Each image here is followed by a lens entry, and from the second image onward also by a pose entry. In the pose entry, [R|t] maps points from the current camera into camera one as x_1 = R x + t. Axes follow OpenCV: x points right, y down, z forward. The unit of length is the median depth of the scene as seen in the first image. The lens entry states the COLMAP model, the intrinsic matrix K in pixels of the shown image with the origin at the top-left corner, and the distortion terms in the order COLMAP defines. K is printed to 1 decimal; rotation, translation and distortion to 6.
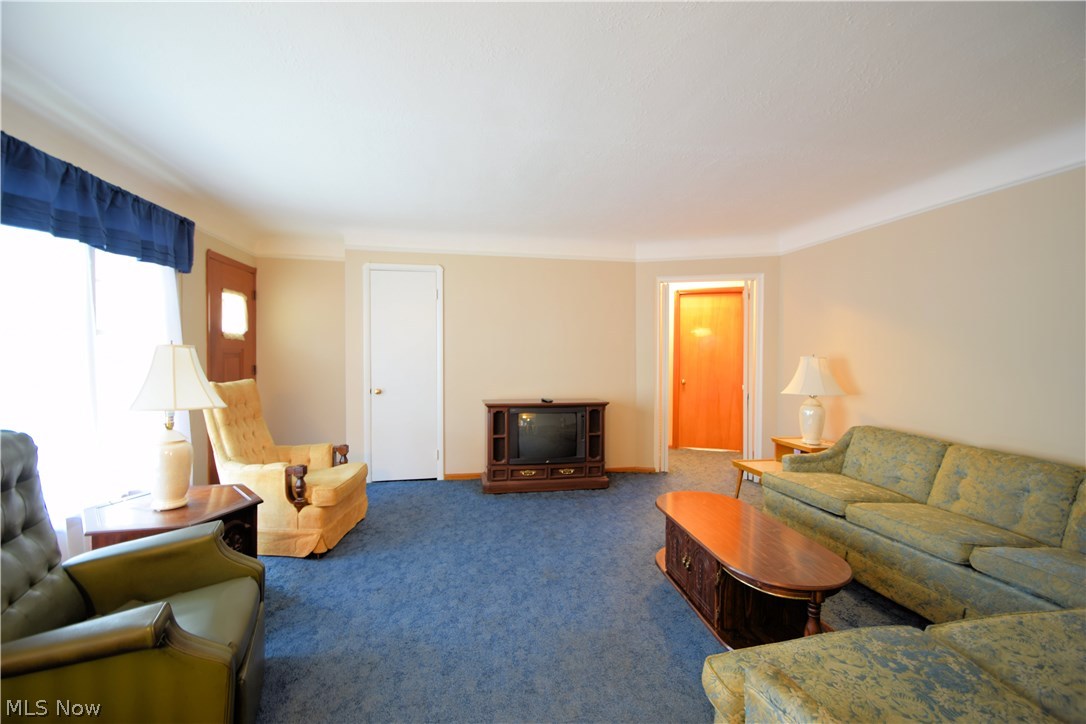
lens RADIAL K [[477.4, 0, 542.5], [0, 477.4, 357.0], [0, 0, 1]] dist [0.020424, -0.016045]
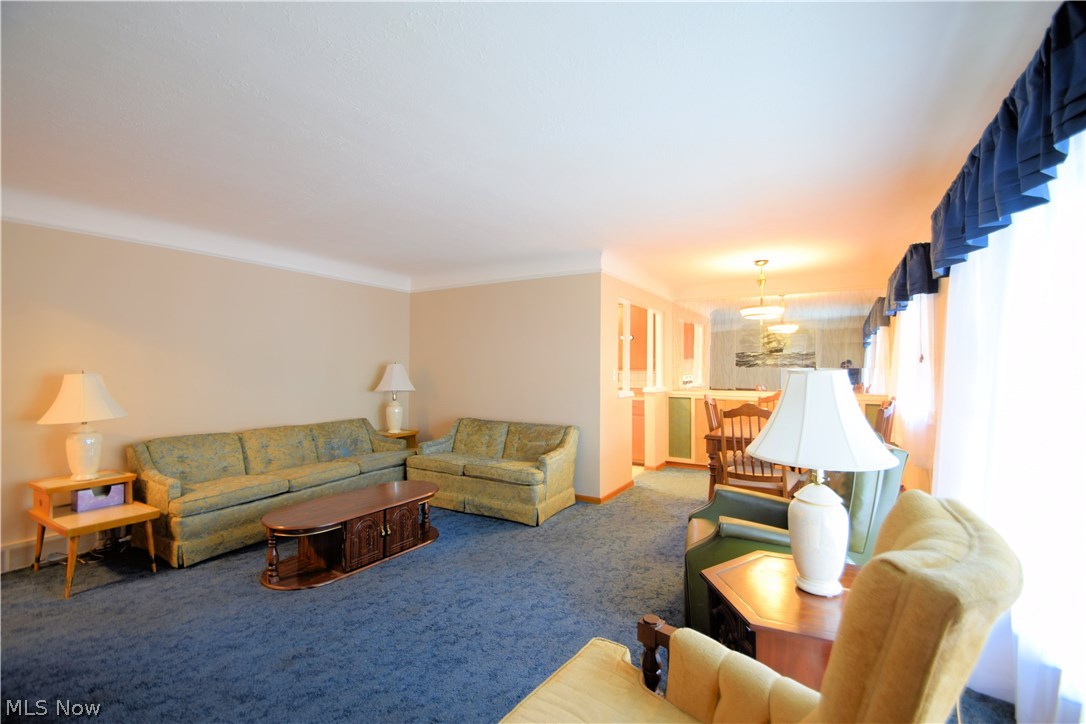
lens RADIAL K [[477.4, 0, 542.5], [0, 477.4, 357.0], [0, 0, 1]] dist [0.020424, -0.016045]
pose [[-0.753272, 0.010781, 0.657621, -0.745110], [0.002089, 0.999900, -0.013999, -0.020233], [-0.657706, -0.009171, -0.753219, 1.451199]]
